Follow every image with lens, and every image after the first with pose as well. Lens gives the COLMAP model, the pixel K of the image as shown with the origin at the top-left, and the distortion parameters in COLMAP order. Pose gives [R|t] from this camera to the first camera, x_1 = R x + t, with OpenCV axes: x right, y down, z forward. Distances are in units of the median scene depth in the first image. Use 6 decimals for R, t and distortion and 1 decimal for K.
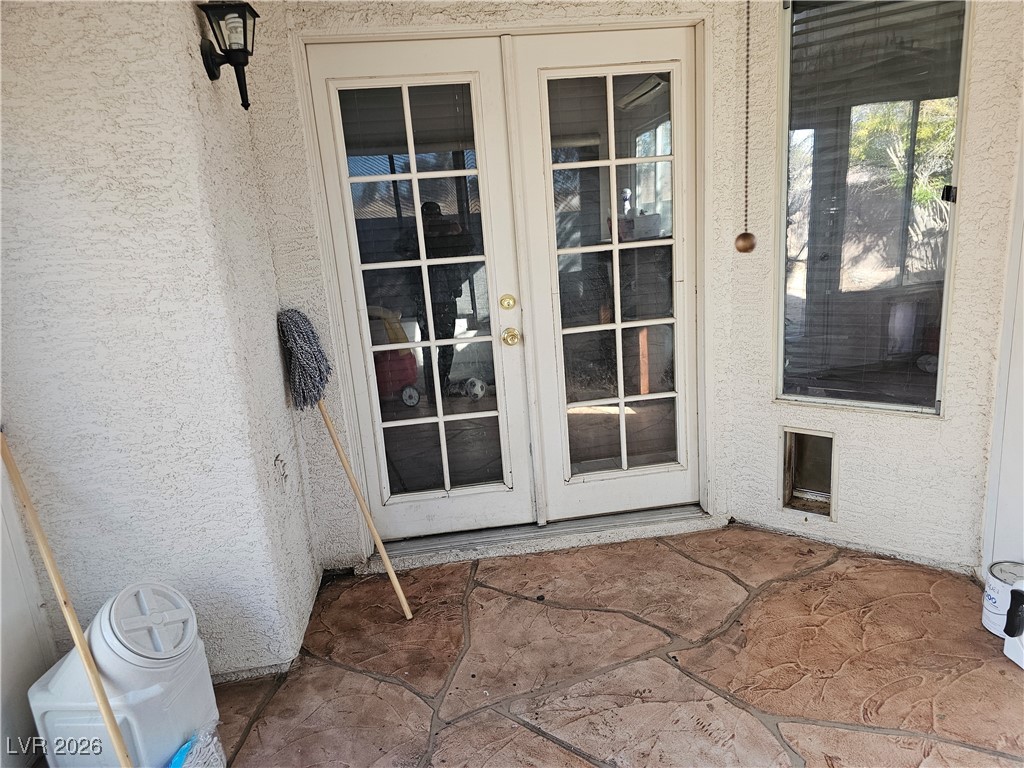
lens RADIAL K [[670.3, 0, 518.0], [0, 670.3, 383.5], [0, 0, 1]] dist [0.041282, -0.042549]
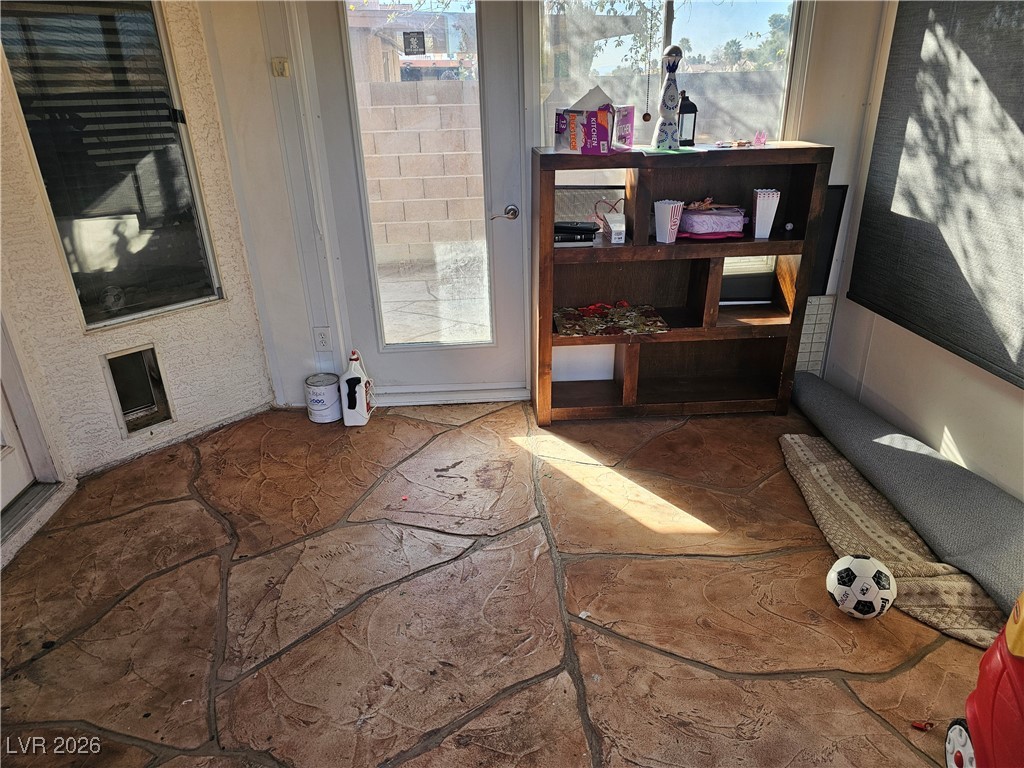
lens RADIAL K [[670.3, 0, 518.0], [0, 670.3, 383.5], [0, 0, 1]] dist [0.041282, -0.042549]
pose [[0.053277, -0.327103, 0.943486, -0.548615], [0.258678, 0.917097, 0.303347, -0.044339], [-0.964493, 0.227897, 0.133474, 0.314591]]
